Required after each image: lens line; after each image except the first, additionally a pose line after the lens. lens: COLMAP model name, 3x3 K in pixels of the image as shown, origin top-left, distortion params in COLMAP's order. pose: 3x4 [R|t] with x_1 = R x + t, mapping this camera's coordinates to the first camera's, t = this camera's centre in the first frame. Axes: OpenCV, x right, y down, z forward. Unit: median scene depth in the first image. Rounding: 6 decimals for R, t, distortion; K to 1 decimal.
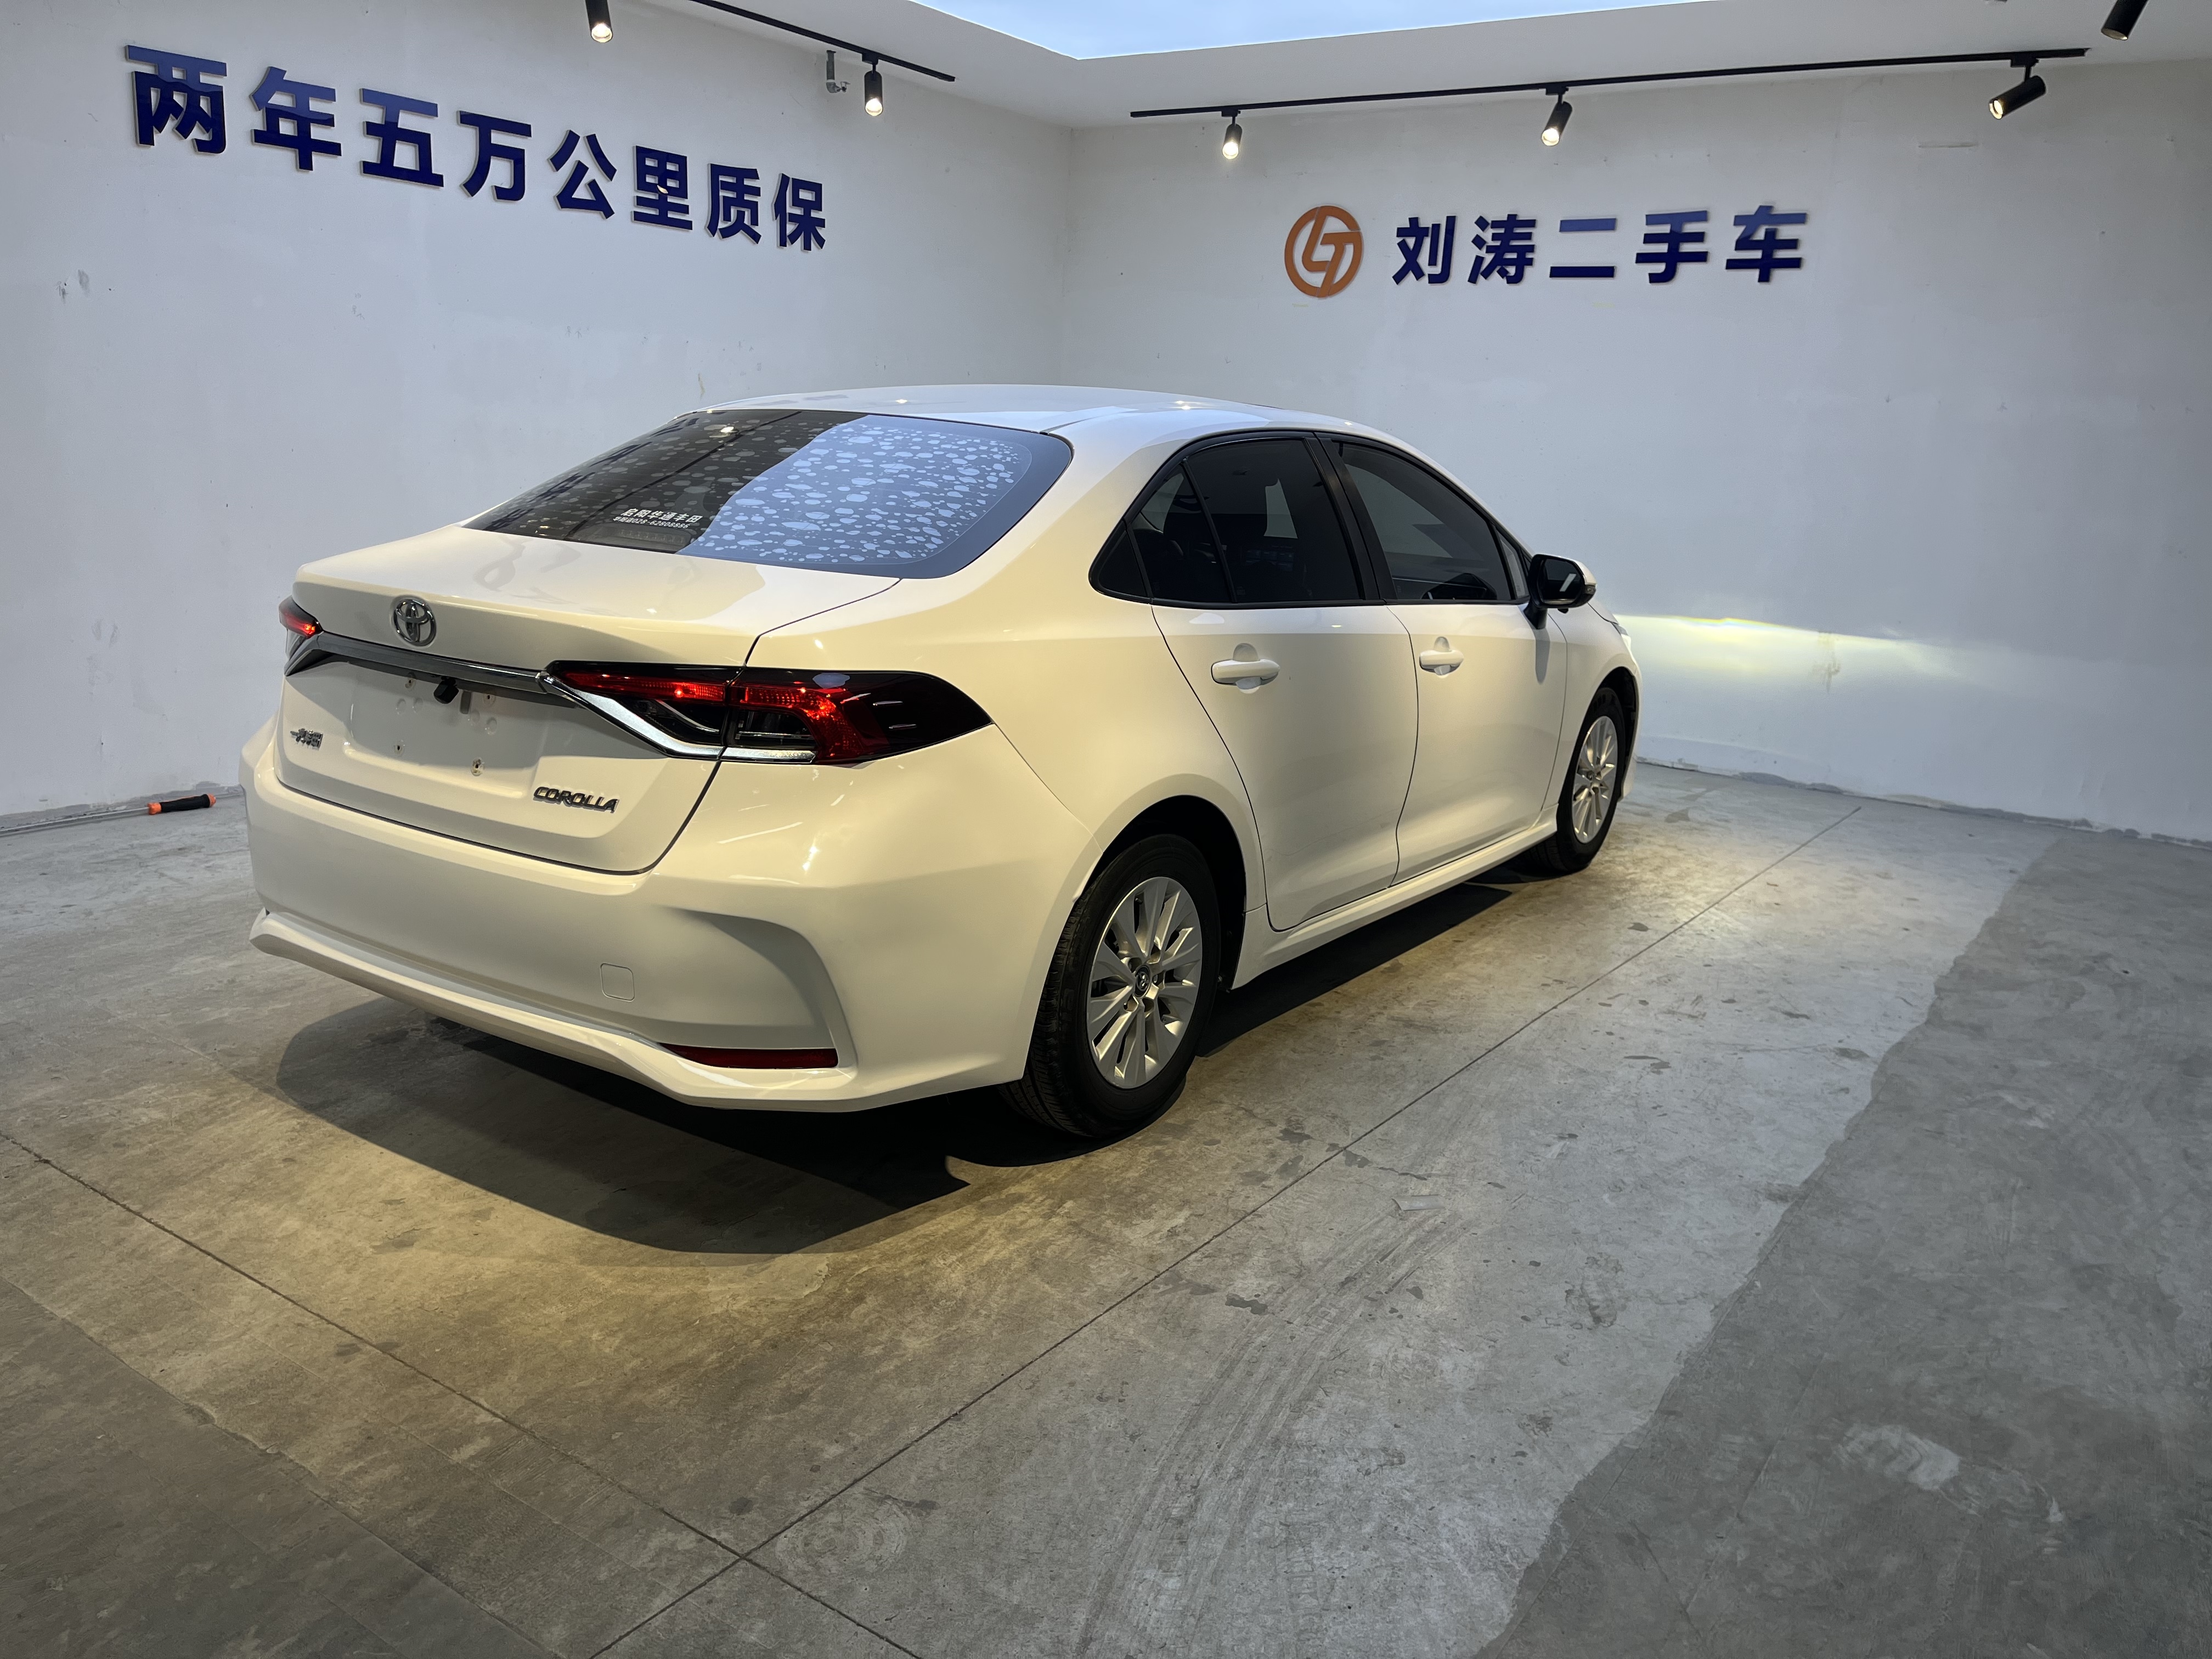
lens RADIAL K [[1676.0, 0, 1106.0], [0, 1676.0, 829.5], [0, 0, 1]] dist [0.082213, -0.112992]
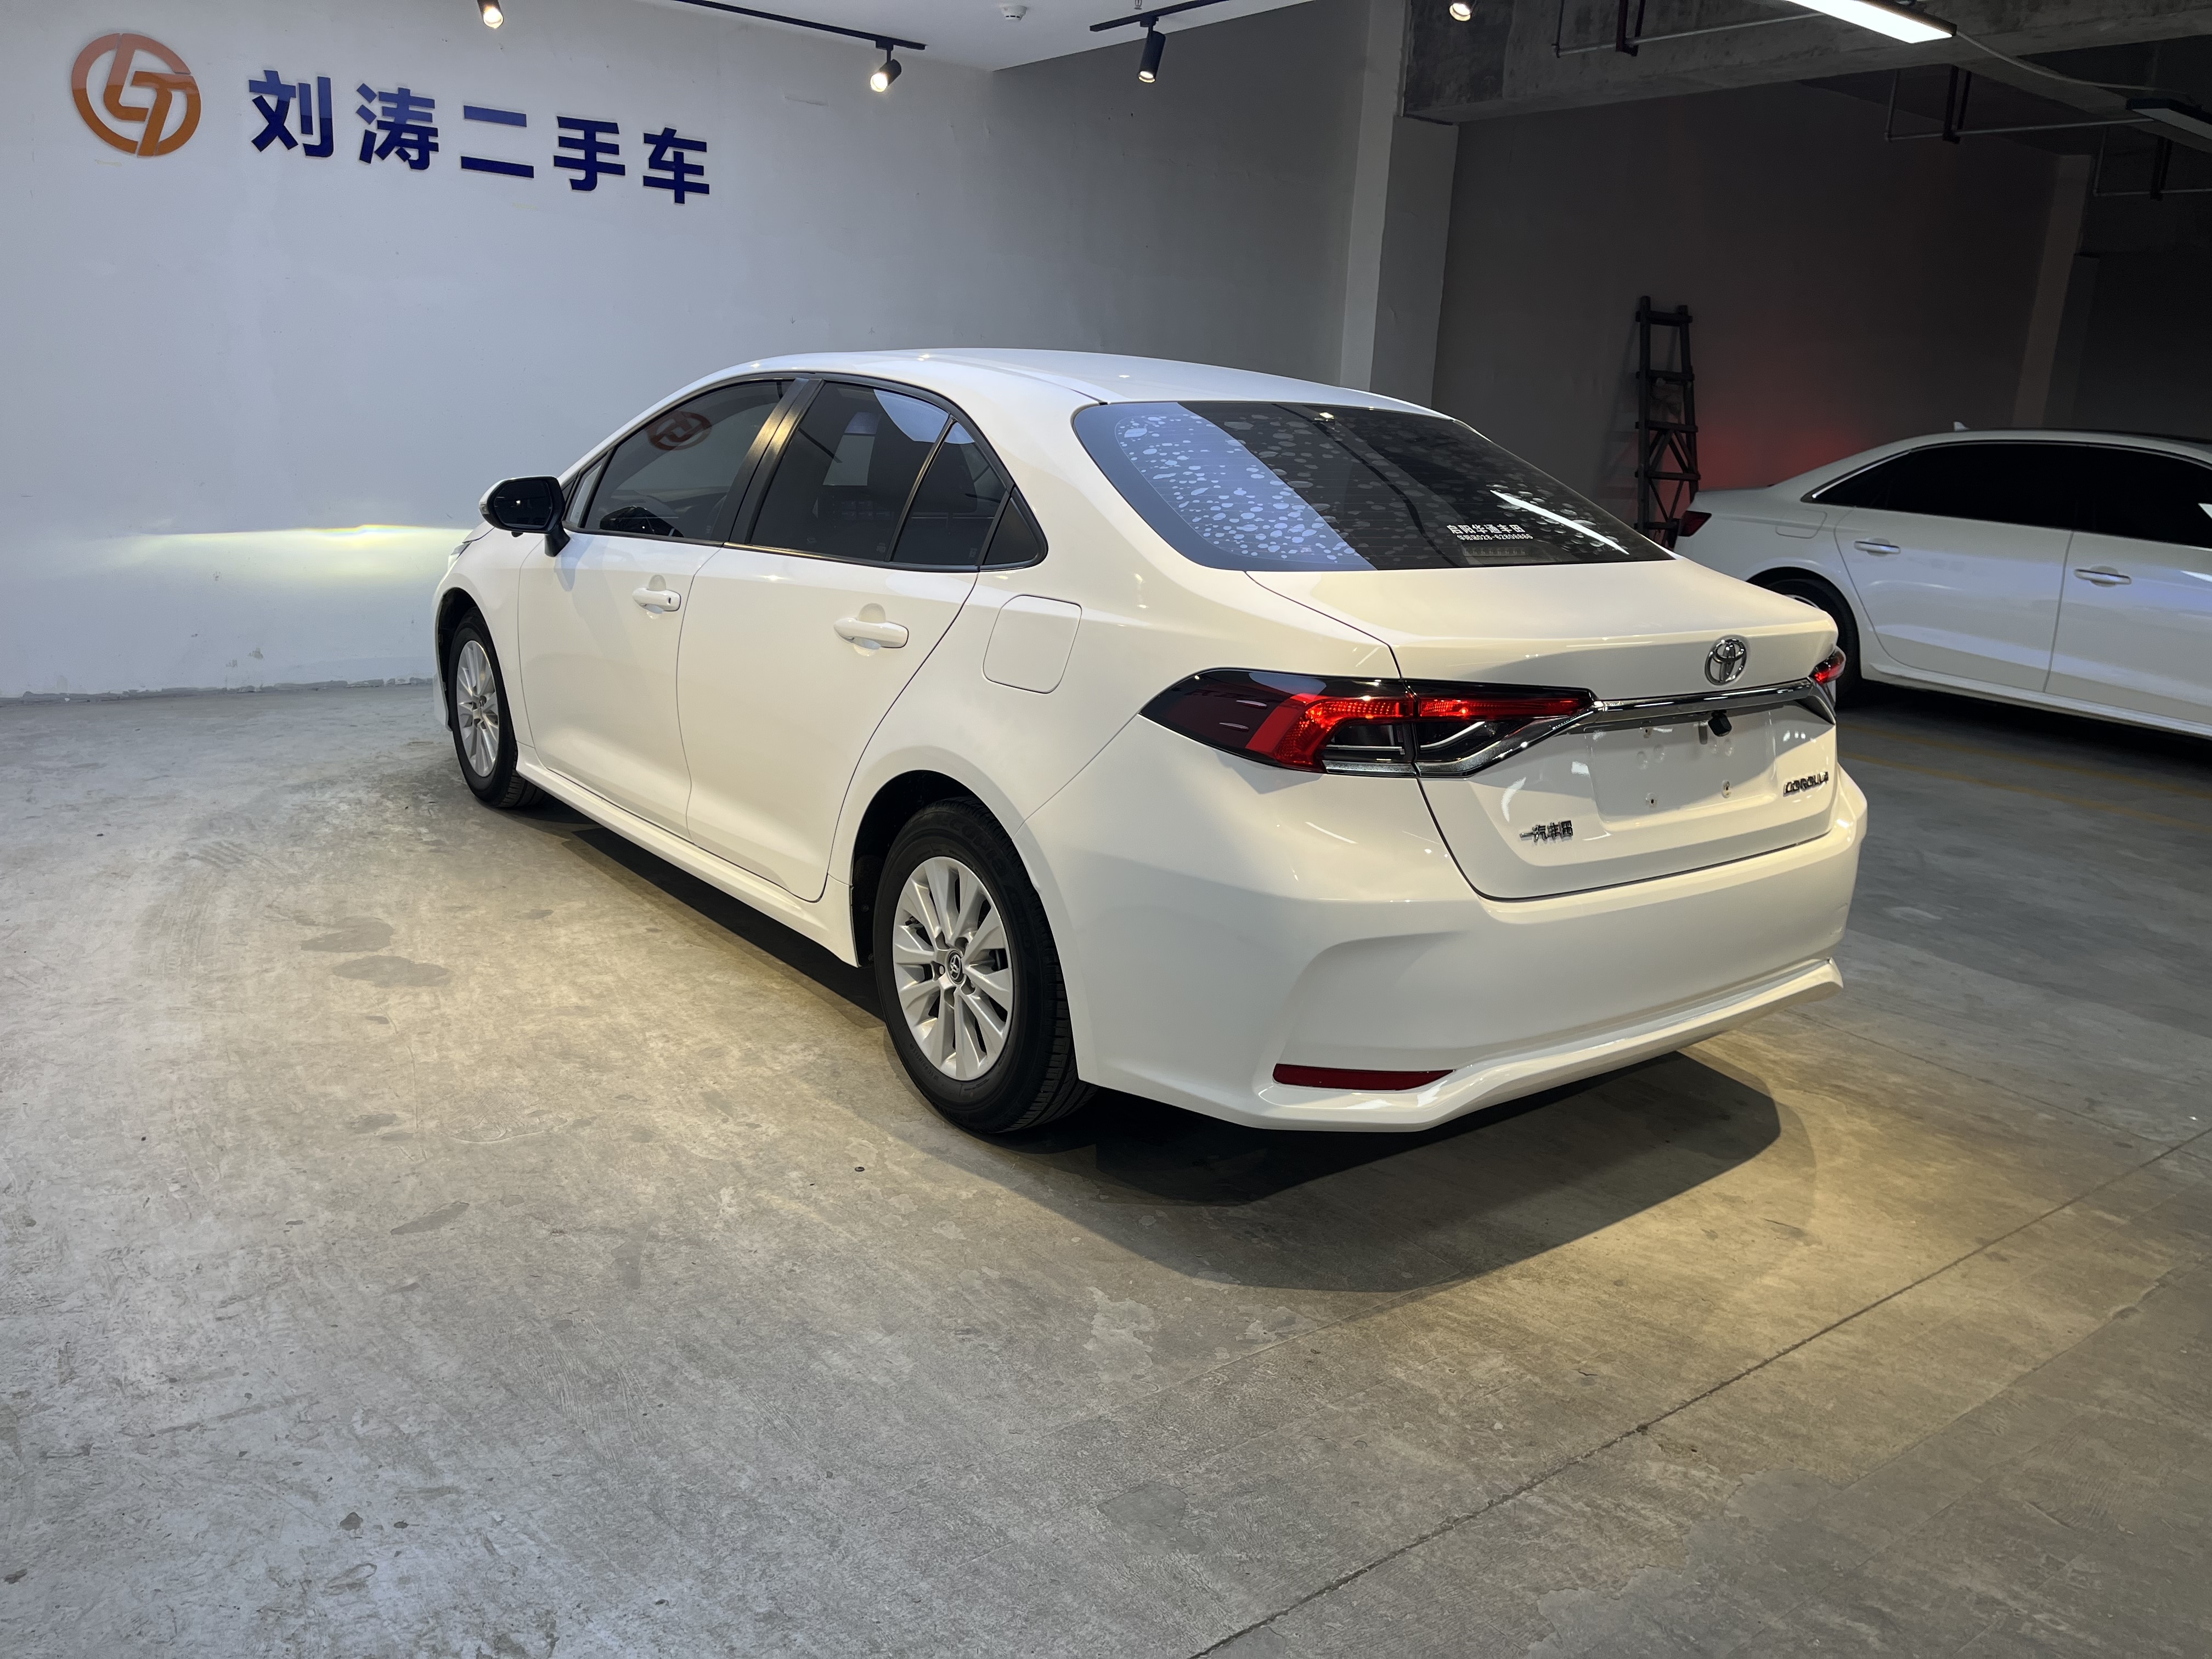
lens RADIAL K [[1670.2, 0, 1145.4], [0, 1670.2, 830.7], [0, 0, 1]] dist [0.083906, -0.113571]
pose [[0.307112, -0.268470, 0.913020, -1.203008], [0.183875, 0.958046, 0.219859, -0.256377], [-0.933741, 0.100360, 0.343593, 0.827030]]
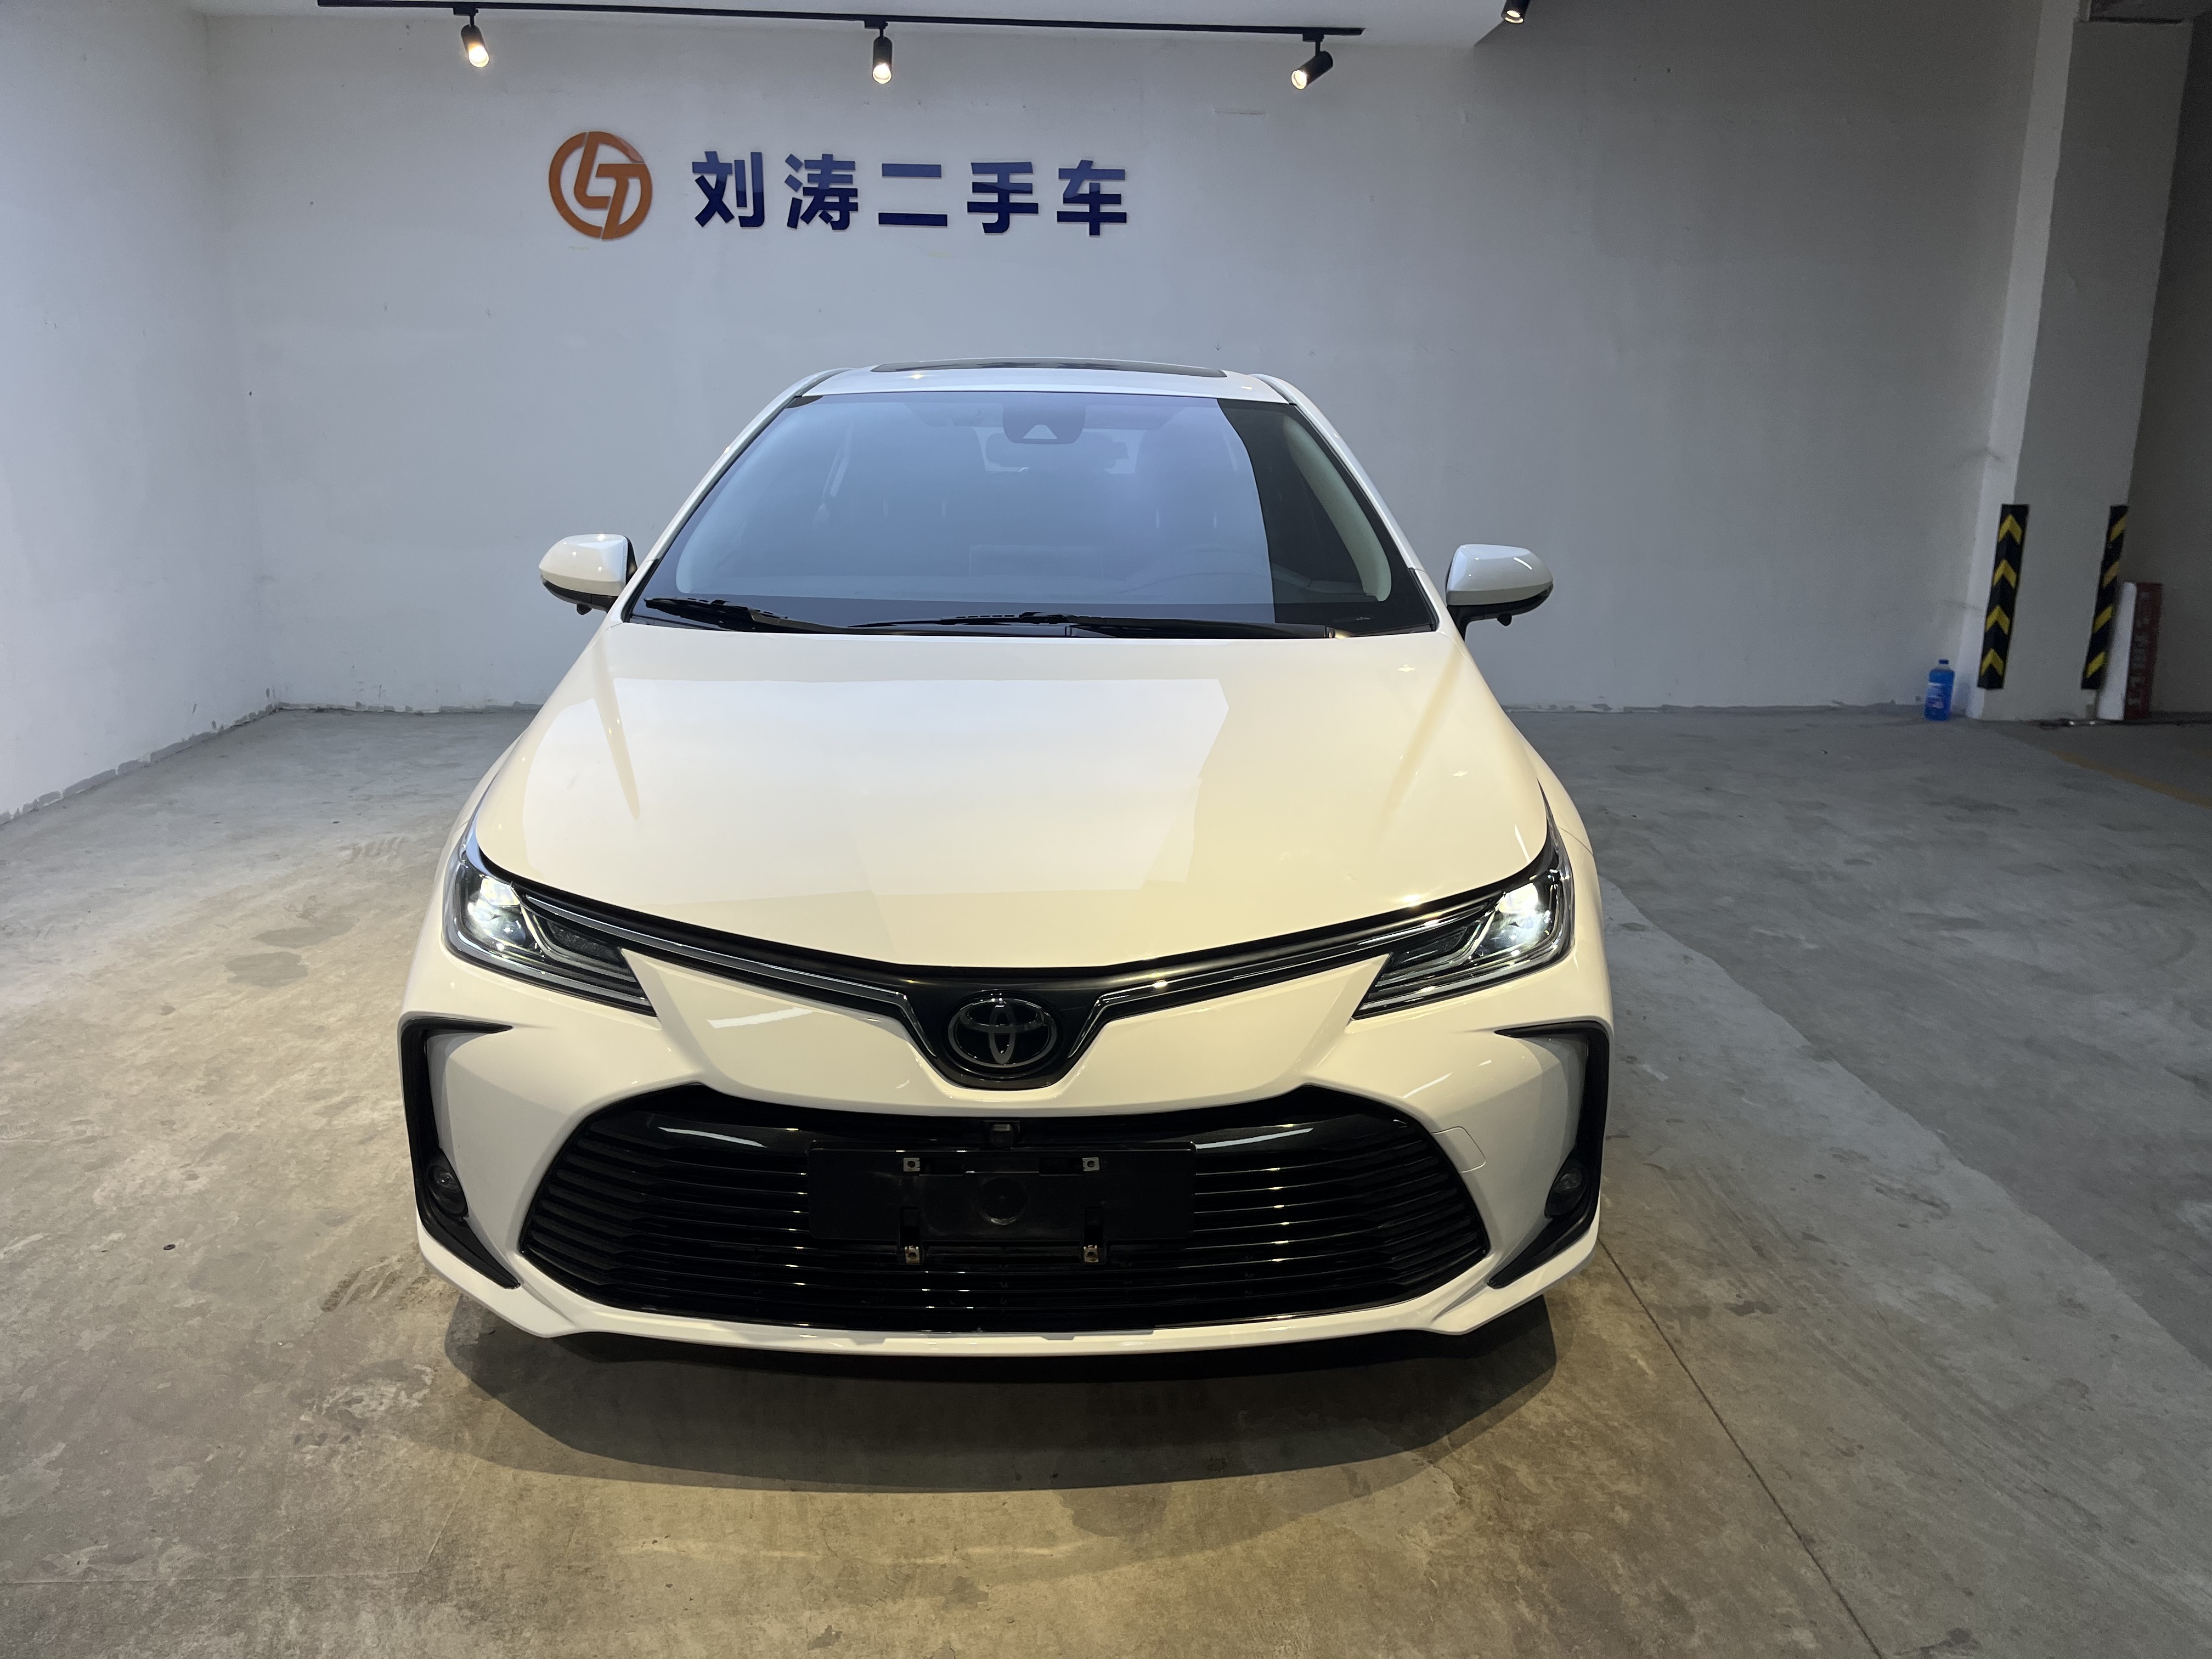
lens RADIAL K [[1674.5, 0, 1133.6], [0, 1674.5, 841.5], [0, 0, 1]] dist [0.084526, -0.123635]
pose [[0.779439, -0.195140, 0.595311, -0.571025], [0.175991, 0.980188, 0.090876, -0.100112], [-0.601251, 0.033938, 0.798339, 0.356177]]
